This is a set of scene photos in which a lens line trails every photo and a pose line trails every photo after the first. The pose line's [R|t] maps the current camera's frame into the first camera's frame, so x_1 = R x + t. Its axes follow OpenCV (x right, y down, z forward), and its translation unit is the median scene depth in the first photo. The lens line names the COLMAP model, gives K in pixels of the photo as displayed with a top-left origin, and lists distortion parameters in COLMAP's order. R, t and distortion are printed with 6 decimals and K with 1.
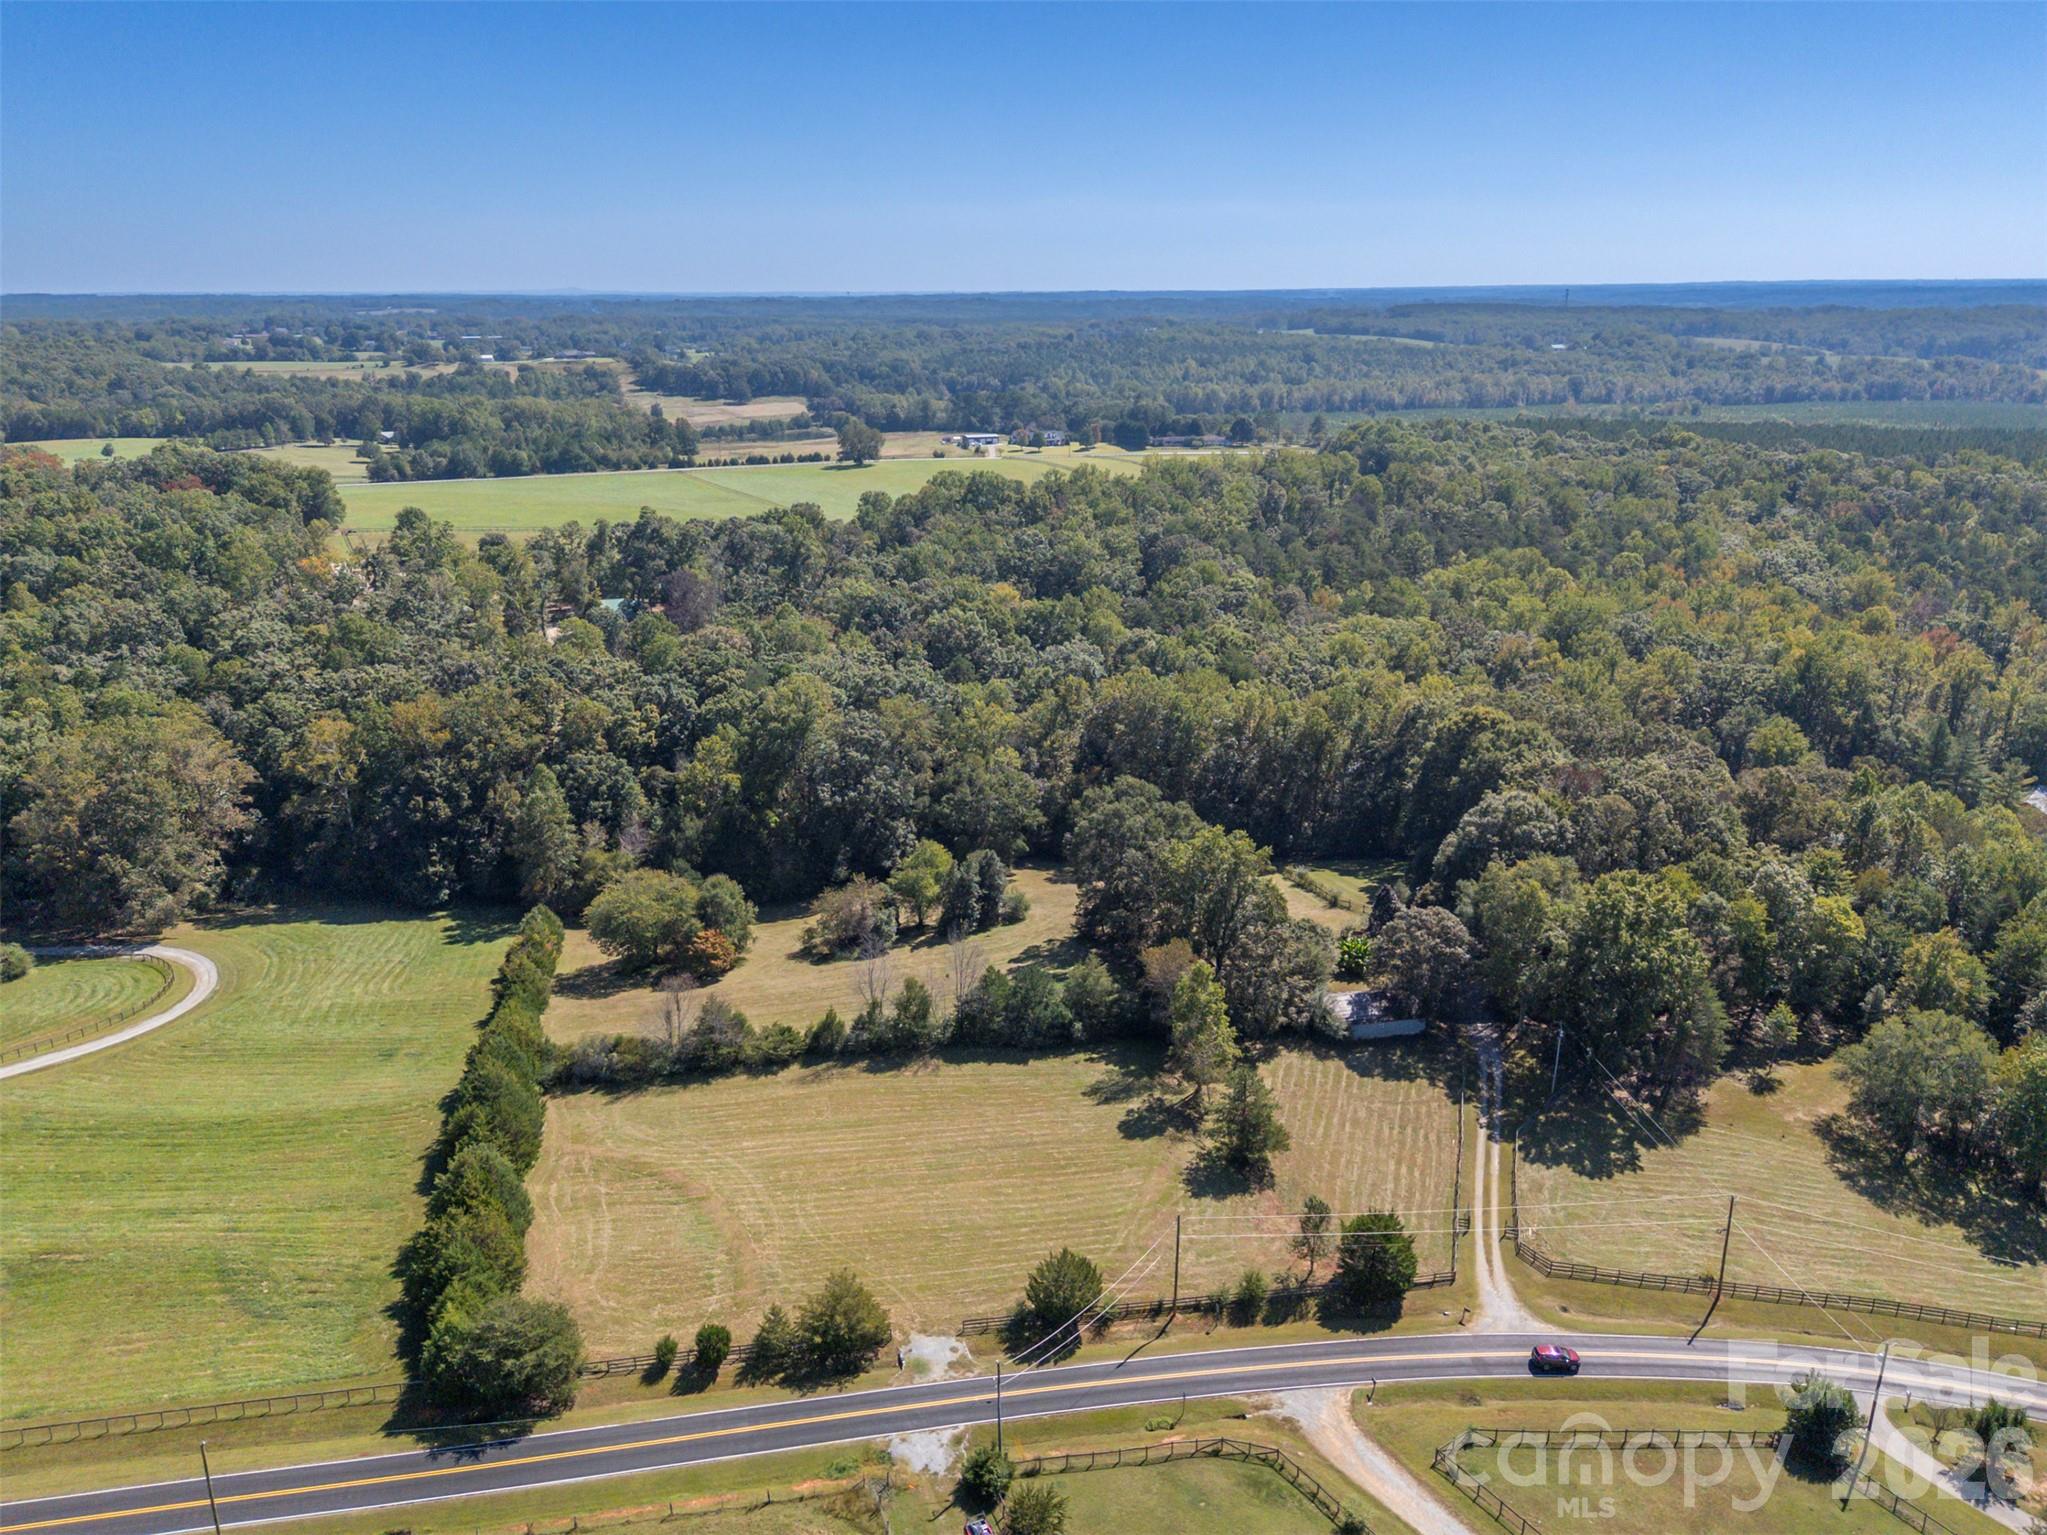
lens RADIAL K [[1504.7, 0, 1023.5], [0, 1504.7, 767.5], [0, 0, 1]] dist [0.085167, -0.079728]
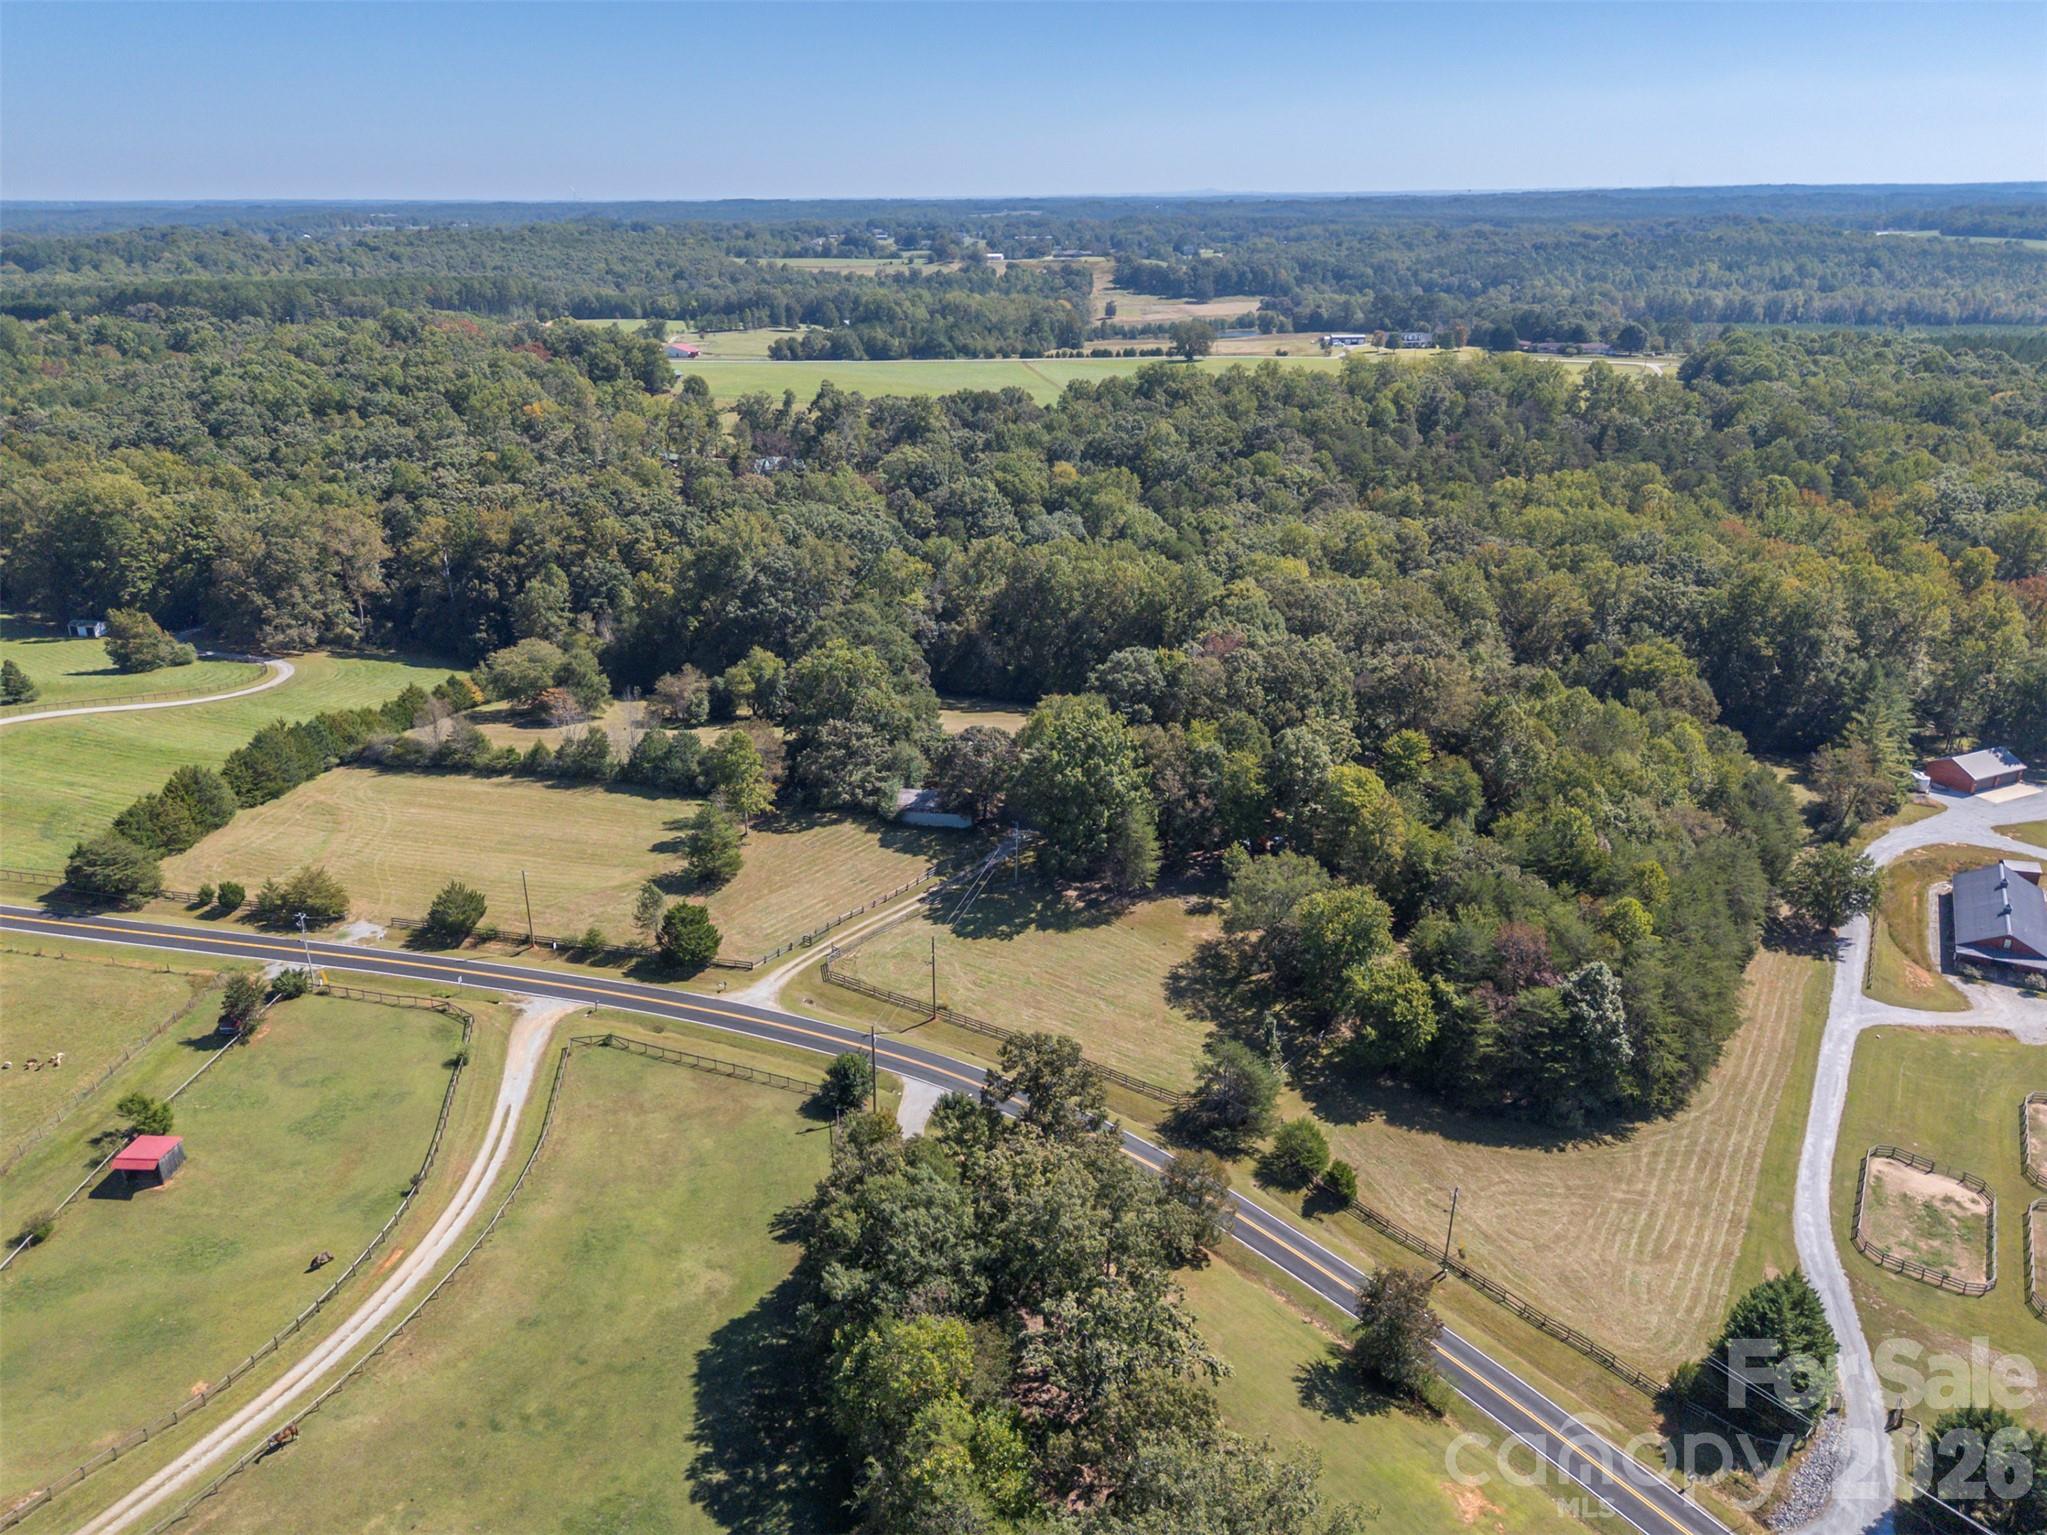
lens RADIAL K [[1504.7, 0, 1023.5], [0, 1504.7, 767.5], [0, 0, 1]] dist [0.085167, -0.079728]
pose [[0.923058, 0.136178, -0.359748, 0.536972], [-0.114988, 0.990159, 0.079771, 0.020352], [0.367071, -0.032266, 0.929633, -0.063447]]
